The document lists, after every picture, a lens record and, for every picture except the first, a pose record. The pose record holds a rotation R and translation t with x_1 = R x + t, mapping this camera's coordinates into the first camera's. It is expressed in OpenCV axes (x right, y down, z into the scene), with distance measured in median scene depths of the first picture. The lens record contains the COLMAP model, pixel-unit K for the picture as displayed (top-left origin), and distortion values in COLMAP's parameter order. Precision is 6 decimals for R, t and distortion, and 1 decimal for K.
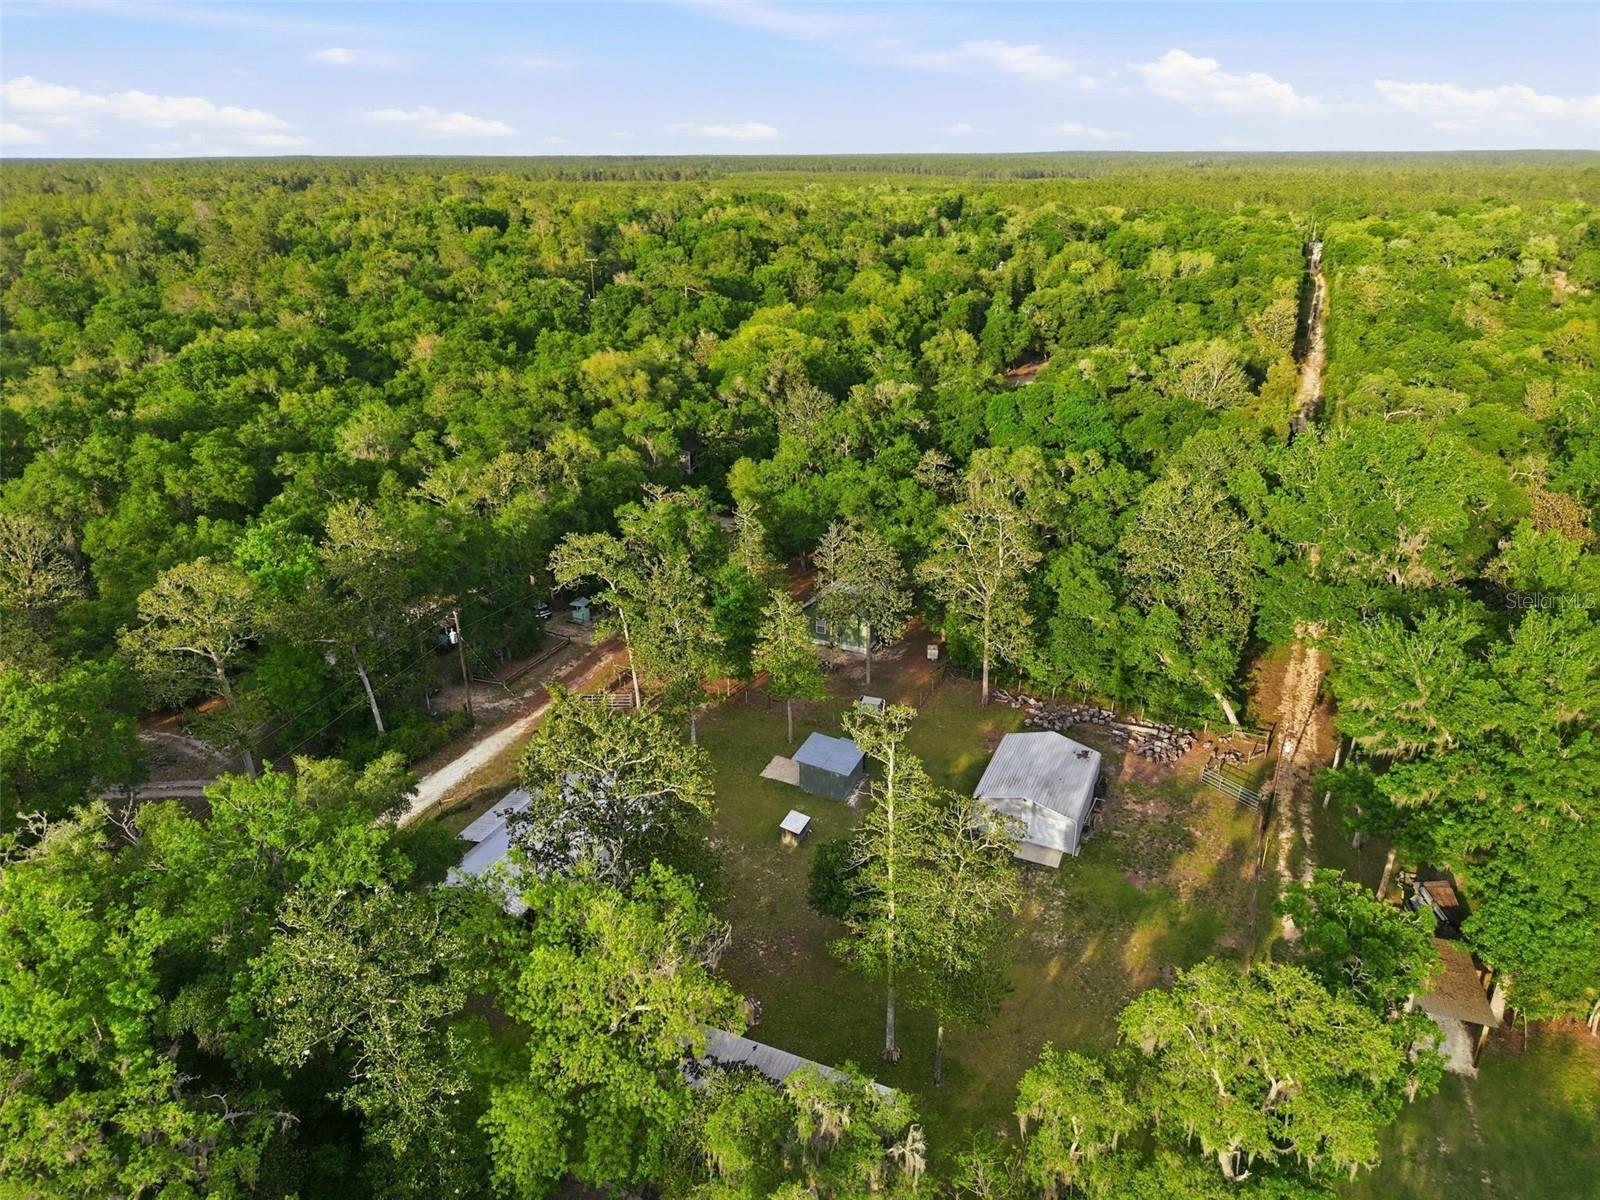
lens RADIAL K [[1048.3, 0, 809.6], [0, 1048.3, 635.5], [0, 0, 1]] dist [0.031891, -0.041463]
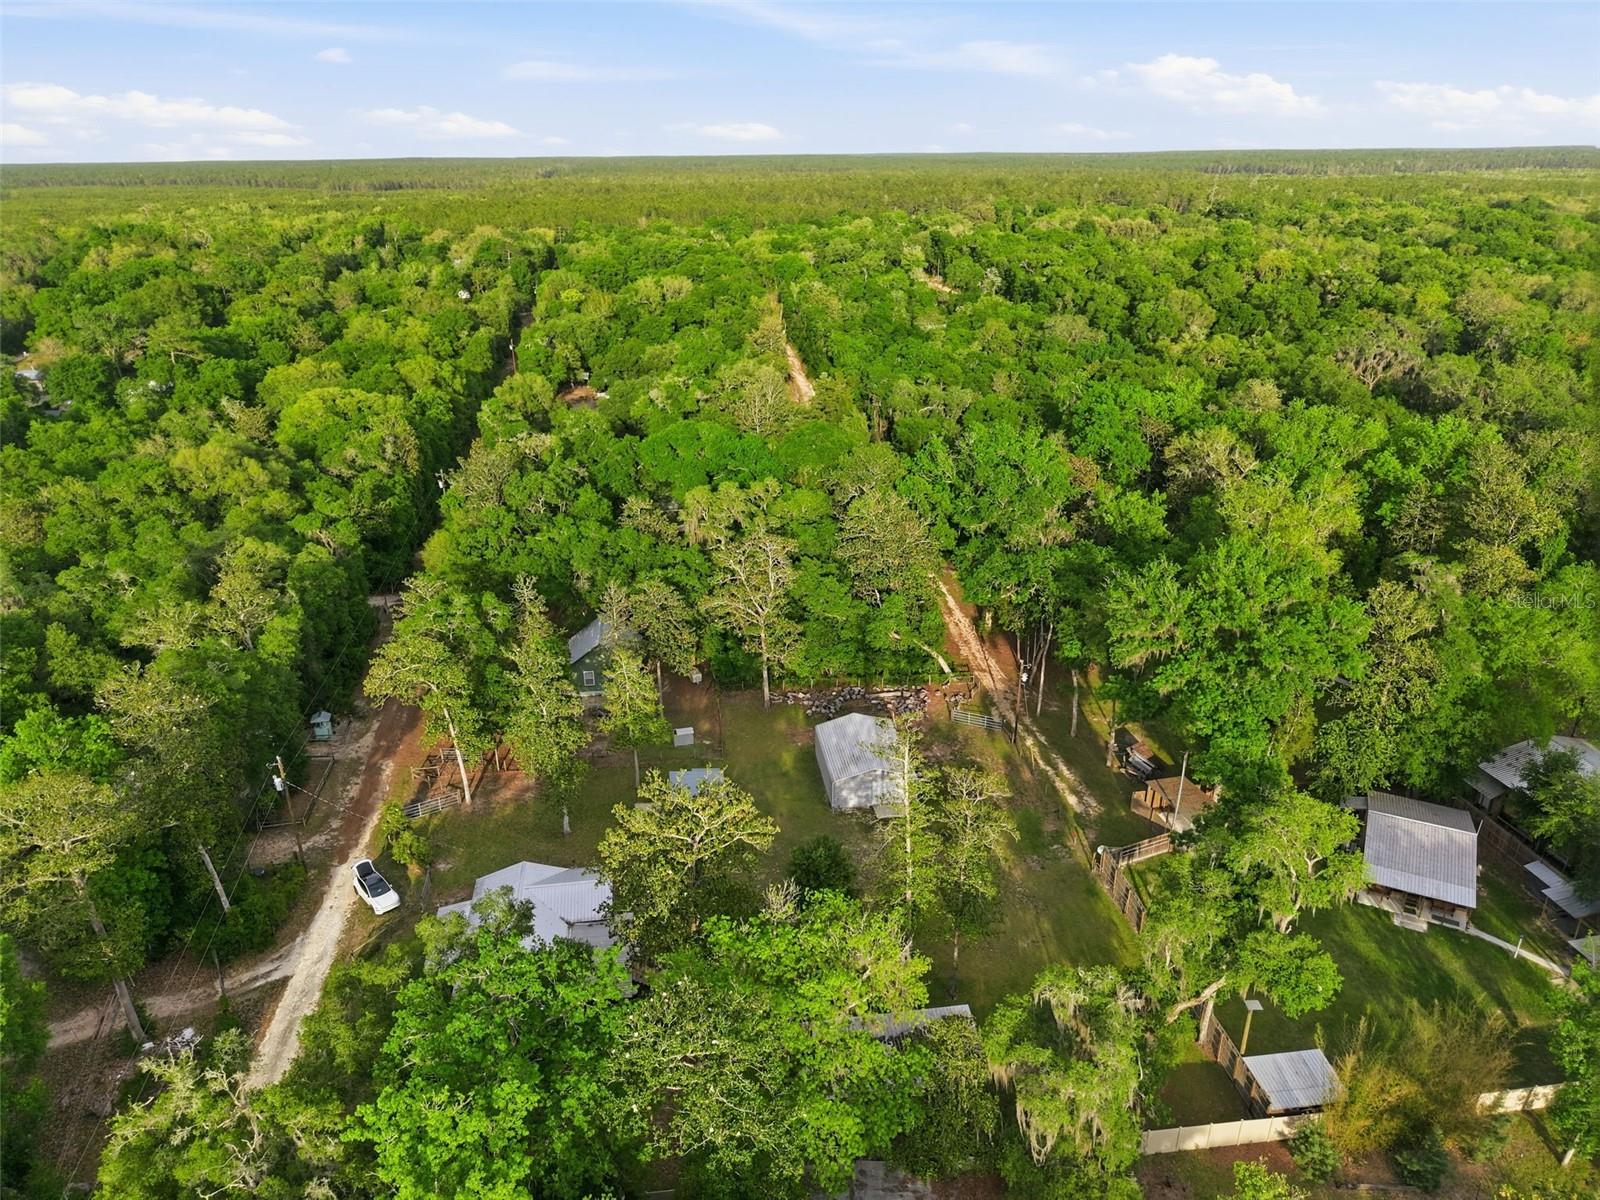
lens RADIAL K [[1048.3, 0, 809.6], [0, 1048.3, 635.5], [0, 0, 1]] dist [0.031891, -0.041463]
pose [[0.846592, -0.222839, 0.483347, -0.226998], [0.224780, 0.972866, 0.054816, -0.044298], [-0.482447, 0.062240, 0.873711, -0.020611]]
